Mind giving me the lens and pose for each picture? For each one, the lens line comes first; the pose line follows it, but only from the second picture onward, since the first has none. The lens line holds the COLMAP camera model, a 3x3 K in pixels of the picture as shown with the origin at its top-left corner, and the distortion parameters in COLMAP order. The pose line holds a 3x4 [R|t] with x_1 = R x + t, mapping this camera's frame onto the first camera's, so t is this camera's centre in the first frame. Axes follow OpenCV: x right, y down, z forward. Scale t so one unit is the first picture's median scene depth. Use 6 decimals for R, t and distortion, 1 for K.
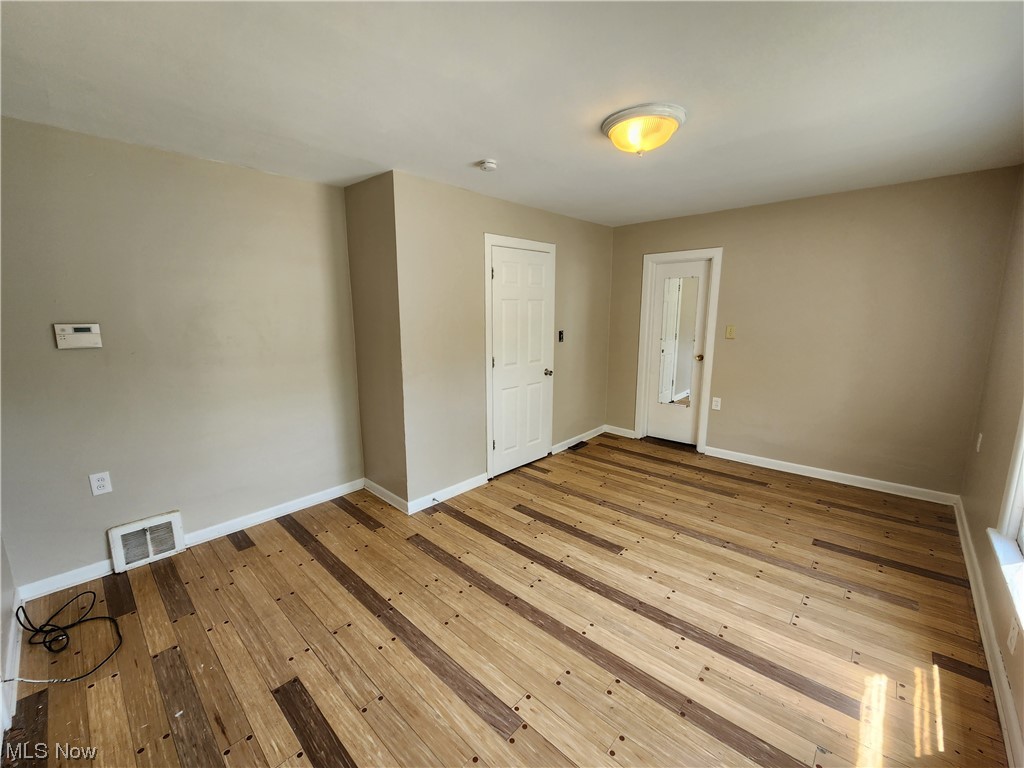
lens RADIAL K [[417.9, 0, 512.6], [0, 417.9, 380.5], [0, 0, 1]] dist [0.002648, -0.000669]
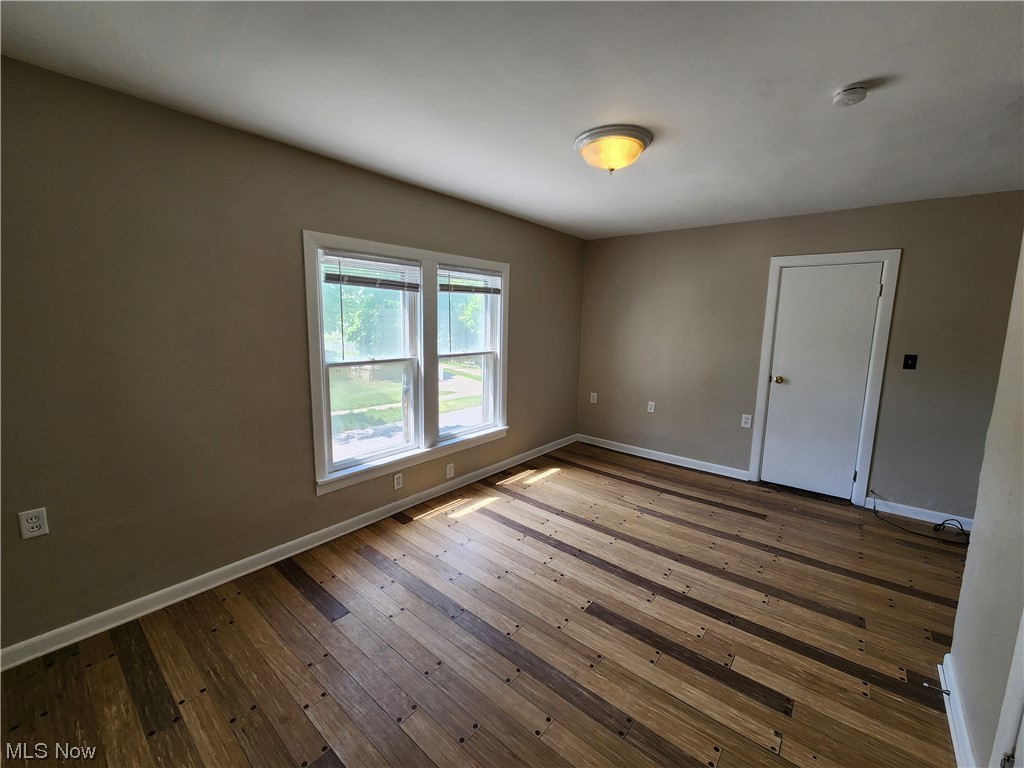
lens RADIAL K [[417.9, 0, 512.0], [0, 417.9, 381.1], [0, 0, 1]] dist [0.002648, -0.000669]
pose [[-0.998435, -0.004791, -0.055728, 0.508483], [-0.022165, 0.948646, 0.315563, -0.308447], [0.051354, 0.316304, -0.947267, 1.807178]]
